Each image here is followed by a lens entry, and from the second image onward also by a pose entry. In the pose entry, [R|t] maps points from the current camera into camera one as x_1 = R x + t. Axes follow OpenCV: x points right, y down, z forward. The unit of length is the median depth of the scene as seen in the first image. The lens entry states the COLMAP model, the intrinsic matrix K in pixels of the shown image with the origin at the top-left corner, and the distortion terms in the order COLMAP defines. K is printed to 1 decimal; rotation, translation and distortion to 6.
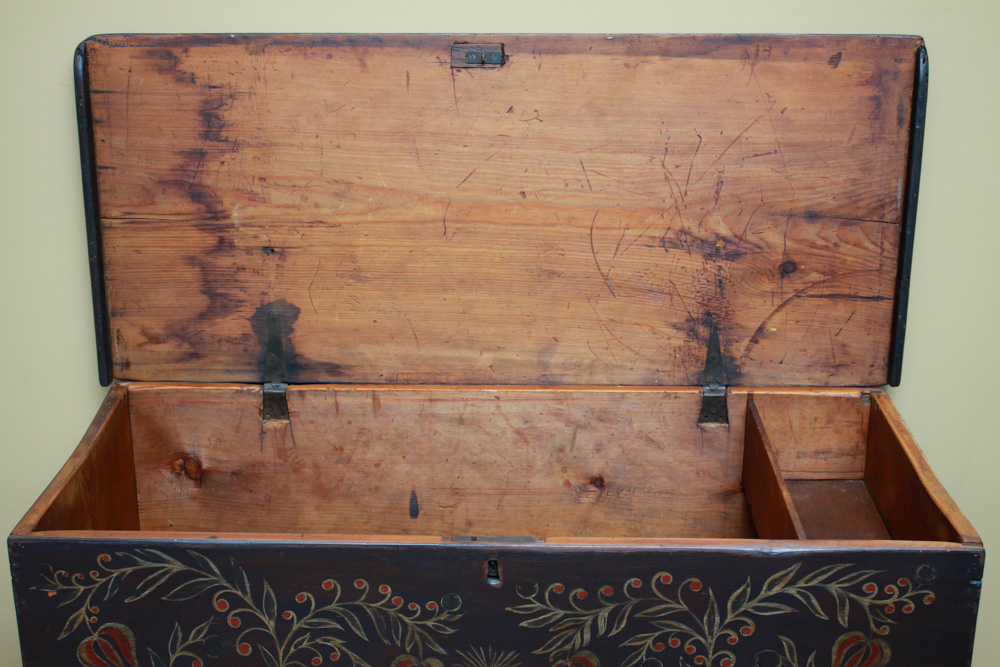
lens RADIAL K [[1521.2, 0, 500.0], [0, 1521.2, 333.5], [0, 0, 1]] dist [-0.041538, 0.111071]
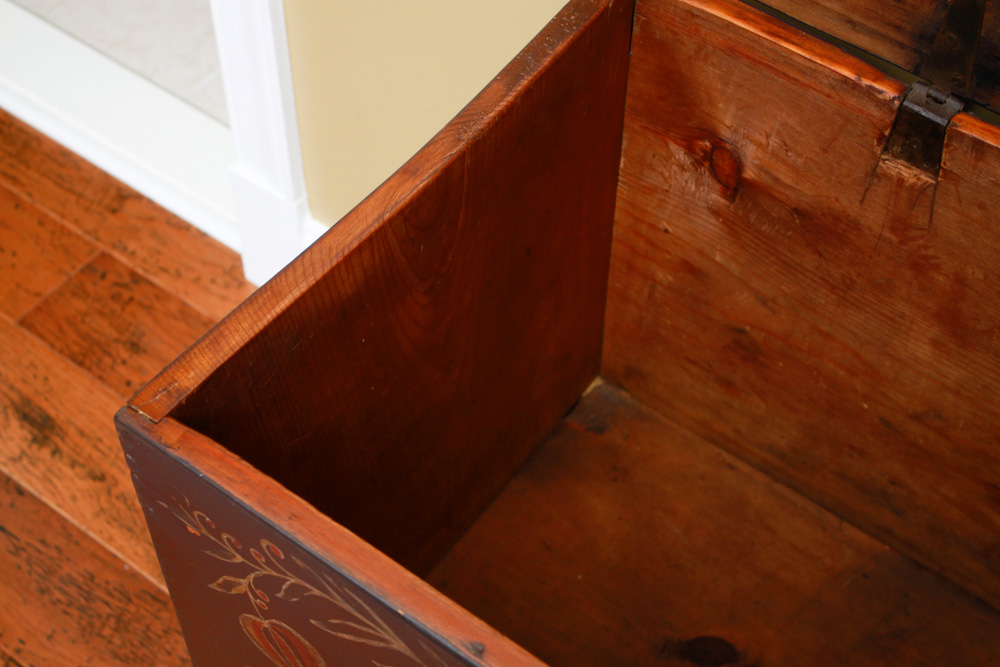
lens RADIAL K [[1644.0, 0, 500.0], [0, 1644.0, 333.5], [0, 0, 1]] dist [0.007798, 0.059467]
pose [[0.810894, 0.463278, -0.357525, -0.049881], [-0.203288, 0.795911, 0.570263, -0.153360], [0.548748, -0.389743, 0.739578, 0.560100]]
